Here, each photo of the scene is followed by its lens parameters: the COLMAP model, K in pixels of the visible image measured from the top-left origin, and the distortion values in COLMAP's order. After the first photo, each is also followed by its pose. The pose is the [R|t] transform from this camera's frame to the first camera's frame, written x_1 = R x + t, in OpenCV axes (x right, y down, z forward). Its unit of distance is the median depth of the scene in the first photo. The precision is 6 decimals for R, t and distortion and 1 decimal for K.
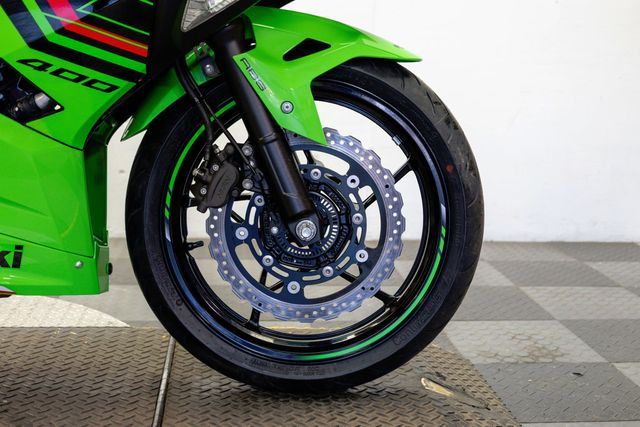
lens RADIAL K [[918.8, 0, 320.9], [0, 918.8, 212.6], [0, 0, 1]] dist [0.017949, 0.000000]
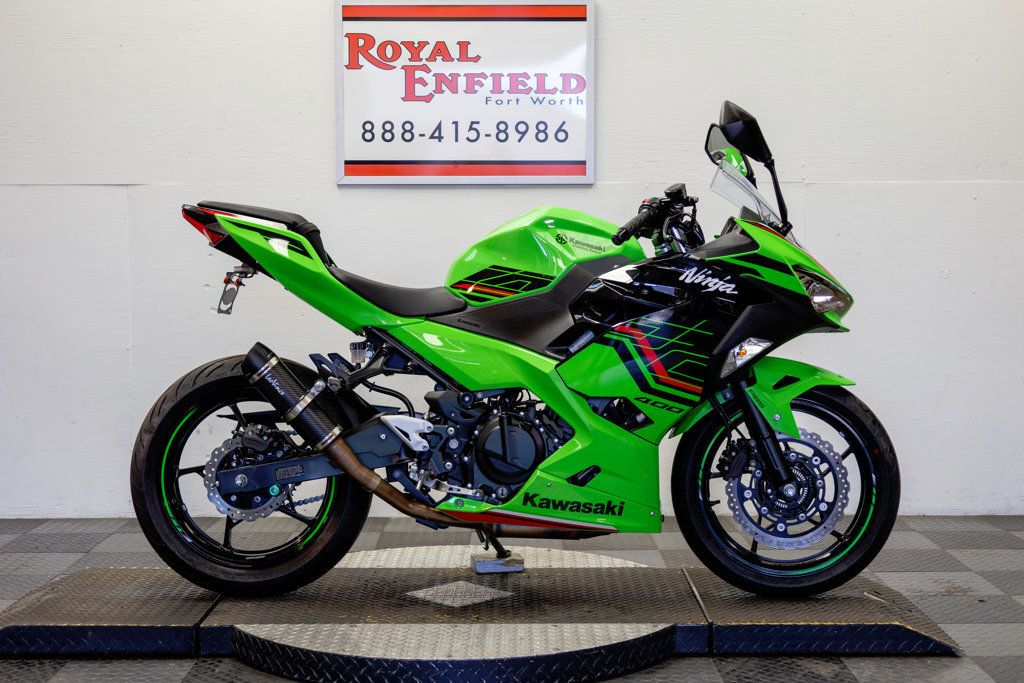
lens RADIAL K [[1470.1, 0, 518.3], [0, 1470.1, 344.2], [0, 0, 1]] dist [0.017949, 0.000000]
pose [[0.994363, -0.028662, -0.102081, -0.217373], [0.016715, 0.993106, -0.116024, 0.055127], [0.104702, 0.113663, 0.987987, -1.648766]]
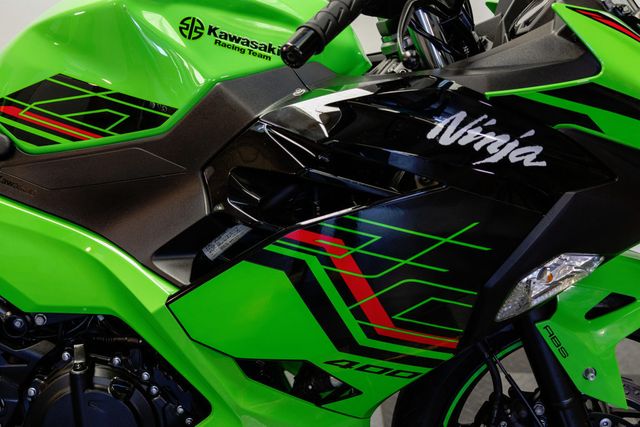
lens RADIAL K [[918.8, 0, 321.5], [0, 918.8, 212.3], [0, 0, 1]] dist [0.017949, 0.000000]
pose [[0.996148, 0.025261, -0.083969, -0.218414], [-0.013642, 0.990591, 0.136172, -0.375515], [0.086619, -0.134502, 0.987120, 0.081820]]
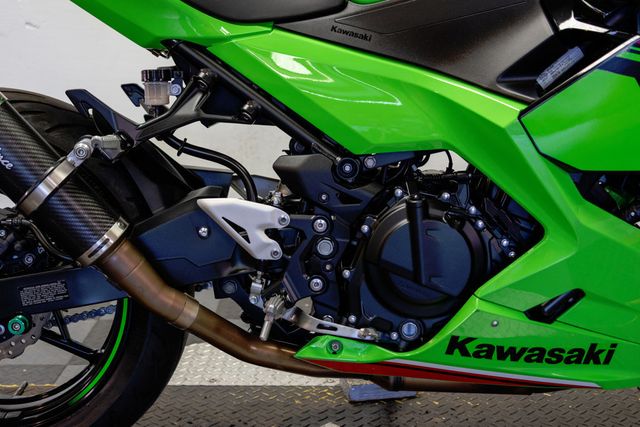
lens RADIAL K [[918.8, 0, 329.7], [0, 918.8, 214.6], [0, 0, 1]] dist [0.017949, 0.000000]
pose [[0.994329, -0.013001, -0.105545, -0.493632], [0.018009, 0.998750, 0.046630, -0.146877], [0.104807, -0.048266, 0.993321, -0.022779]]
